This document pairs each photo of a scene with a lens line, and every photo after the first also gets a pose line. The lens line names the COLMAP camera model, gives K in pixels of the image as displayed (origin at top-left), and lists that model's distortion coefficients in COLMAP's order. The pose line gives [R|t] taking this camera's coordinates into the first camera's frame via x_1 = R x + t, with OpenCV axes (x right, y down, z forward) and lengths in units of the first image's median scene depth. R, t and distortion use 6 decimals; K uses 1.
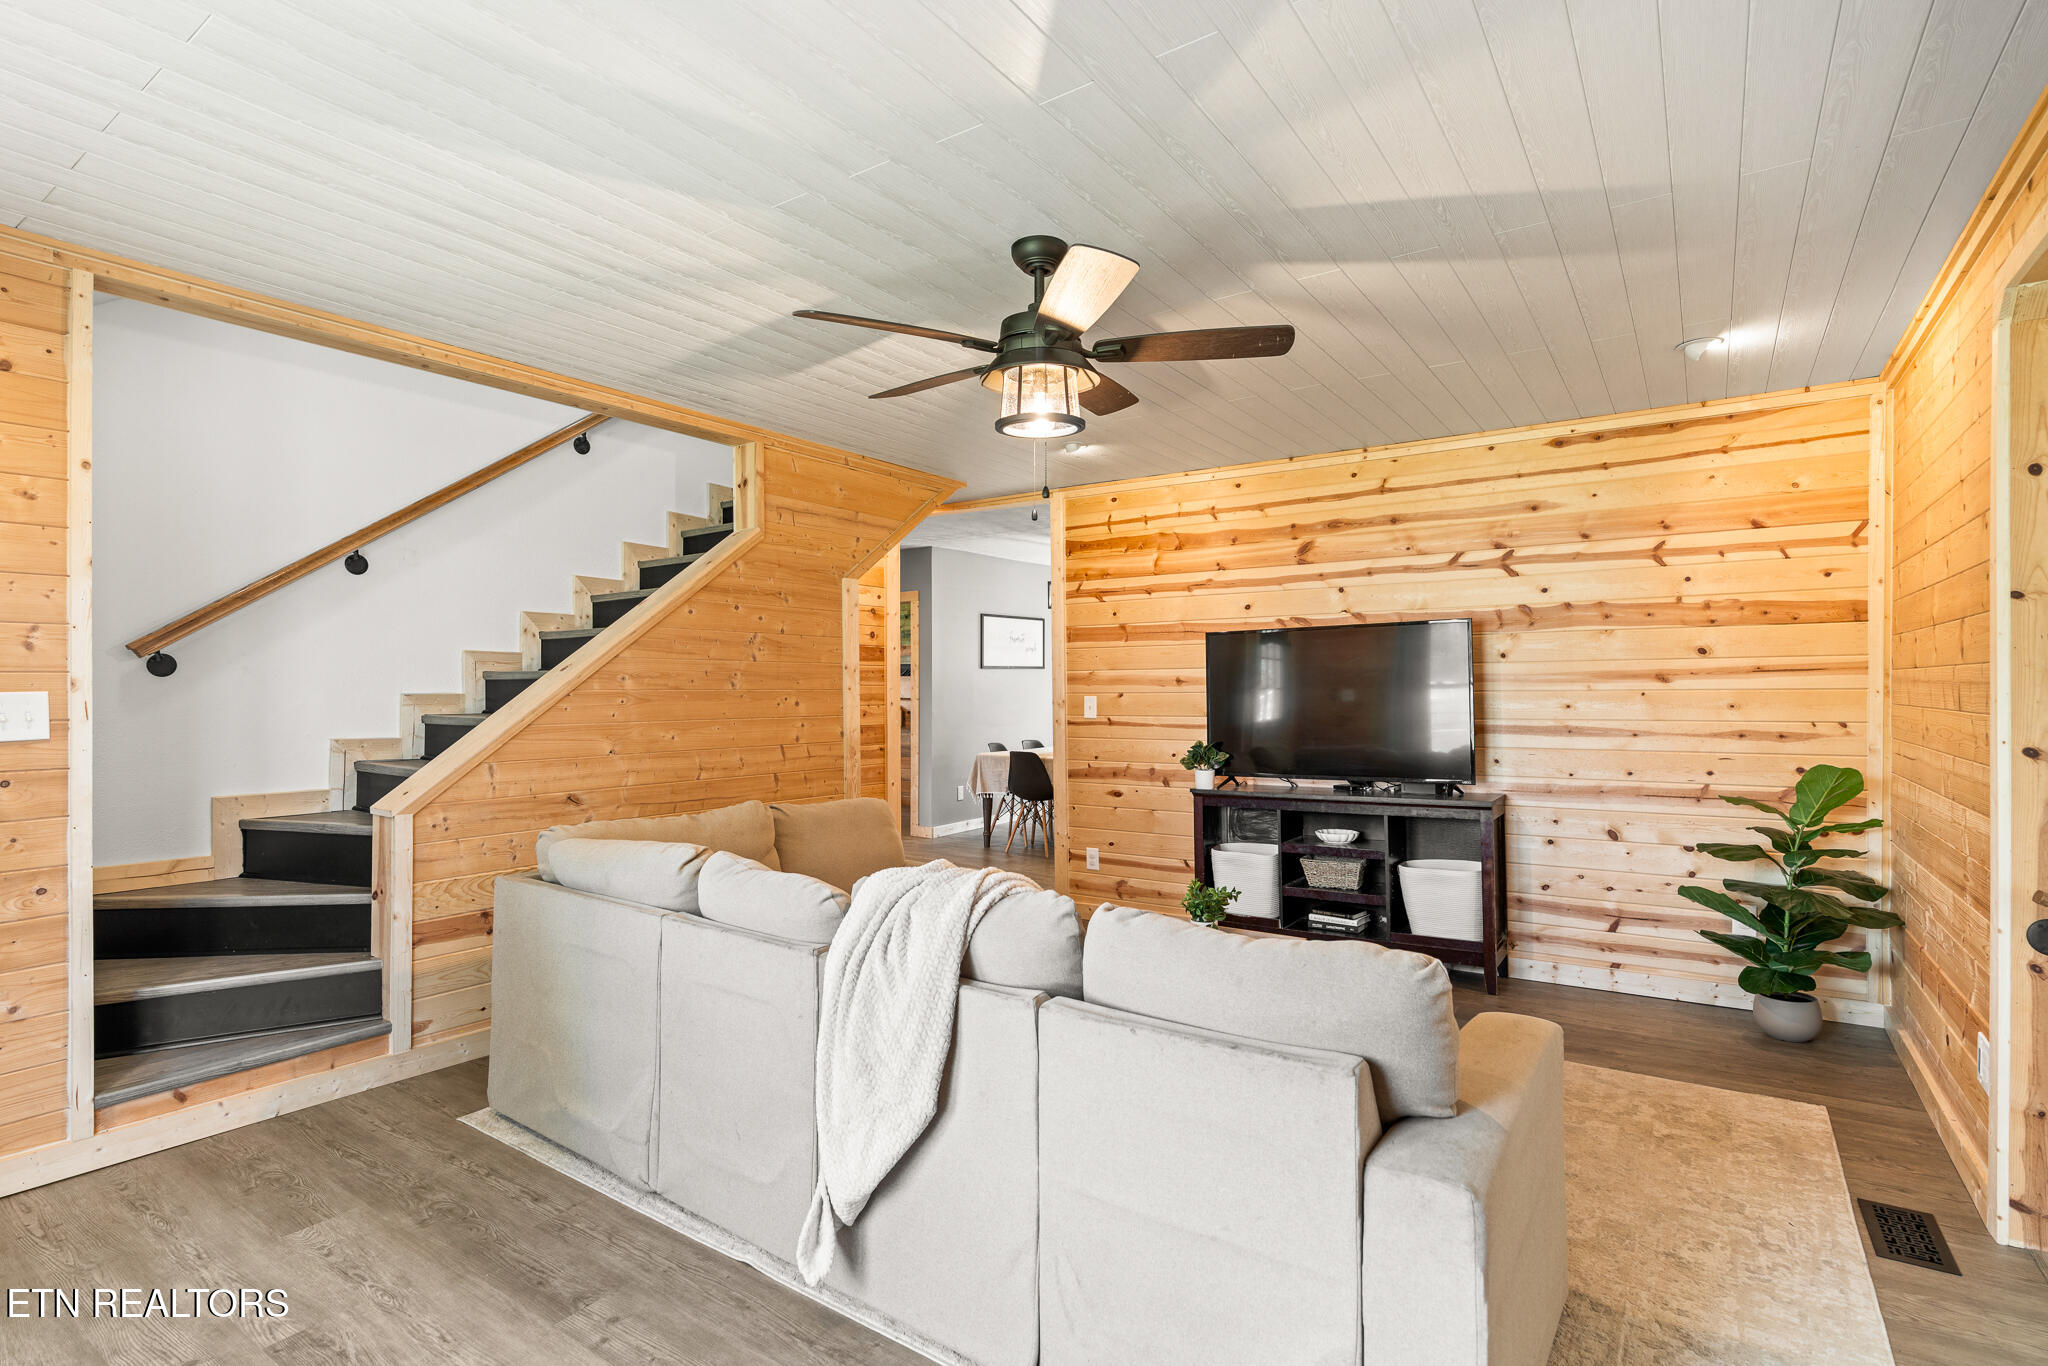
lens RADIAL K [[998.6, 0, 1015.5], [0, 998.6, 680.6], [0, 0, 1]] dist [-0.001052, 0.000287]
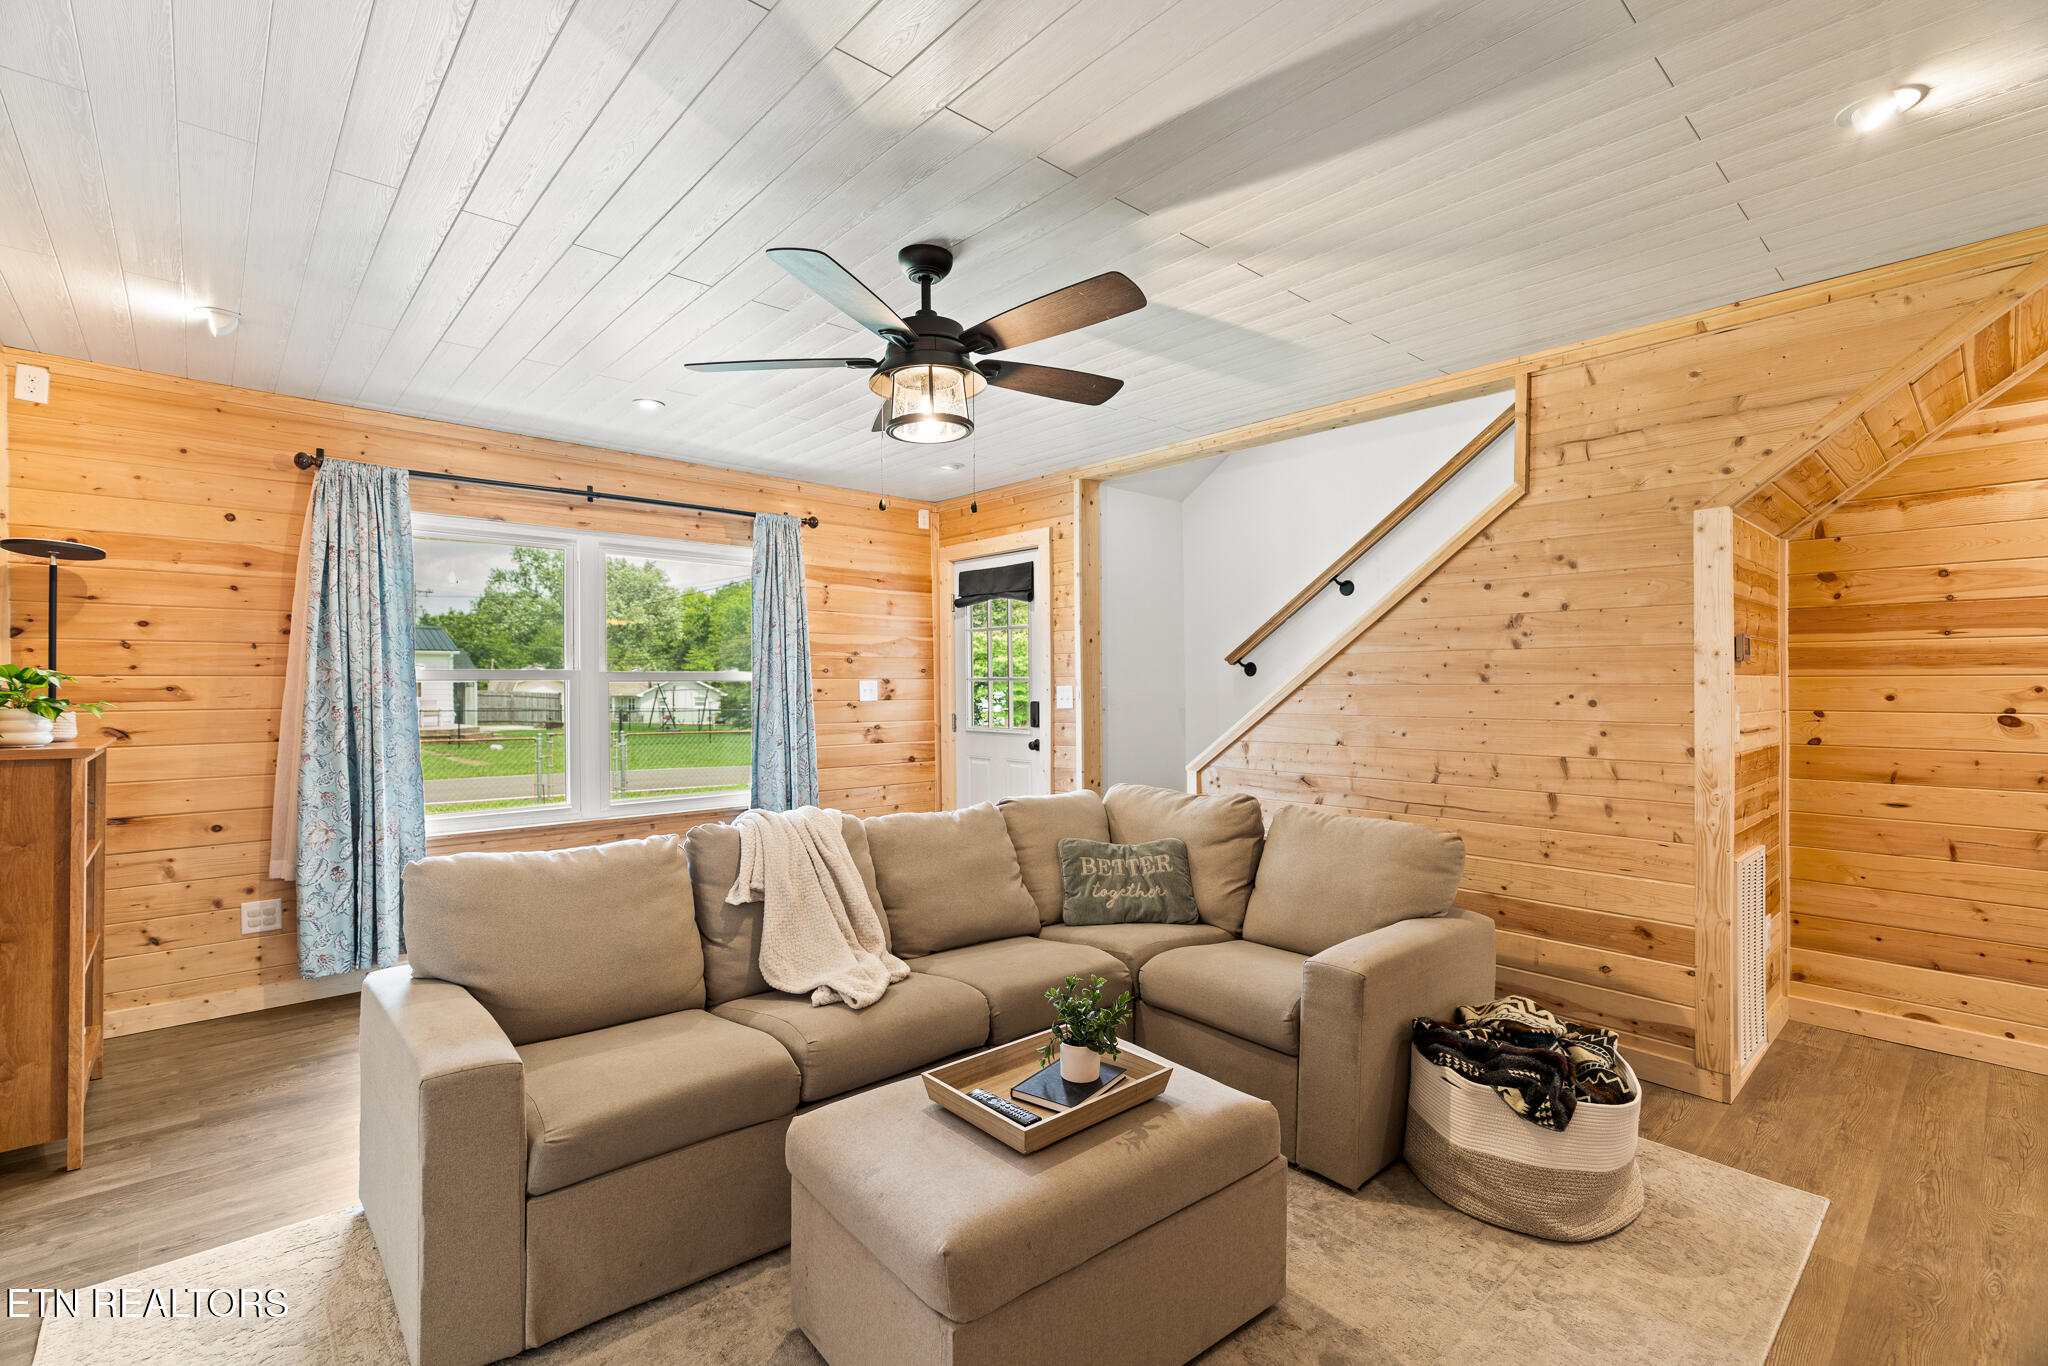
lens RADIAL K [[932.5, 0, 1019.4], [0, 932.5, 686.2], [0, 0, 1]] dist [-0.015151, 0.000271]
pose [[-0.228499, 0.003254, -0.973539, 0.640886], [0.012367, 0.999923, 0.000440, 0.006146], [0.973465, -0.011940, -0.228522, 0.892443]]
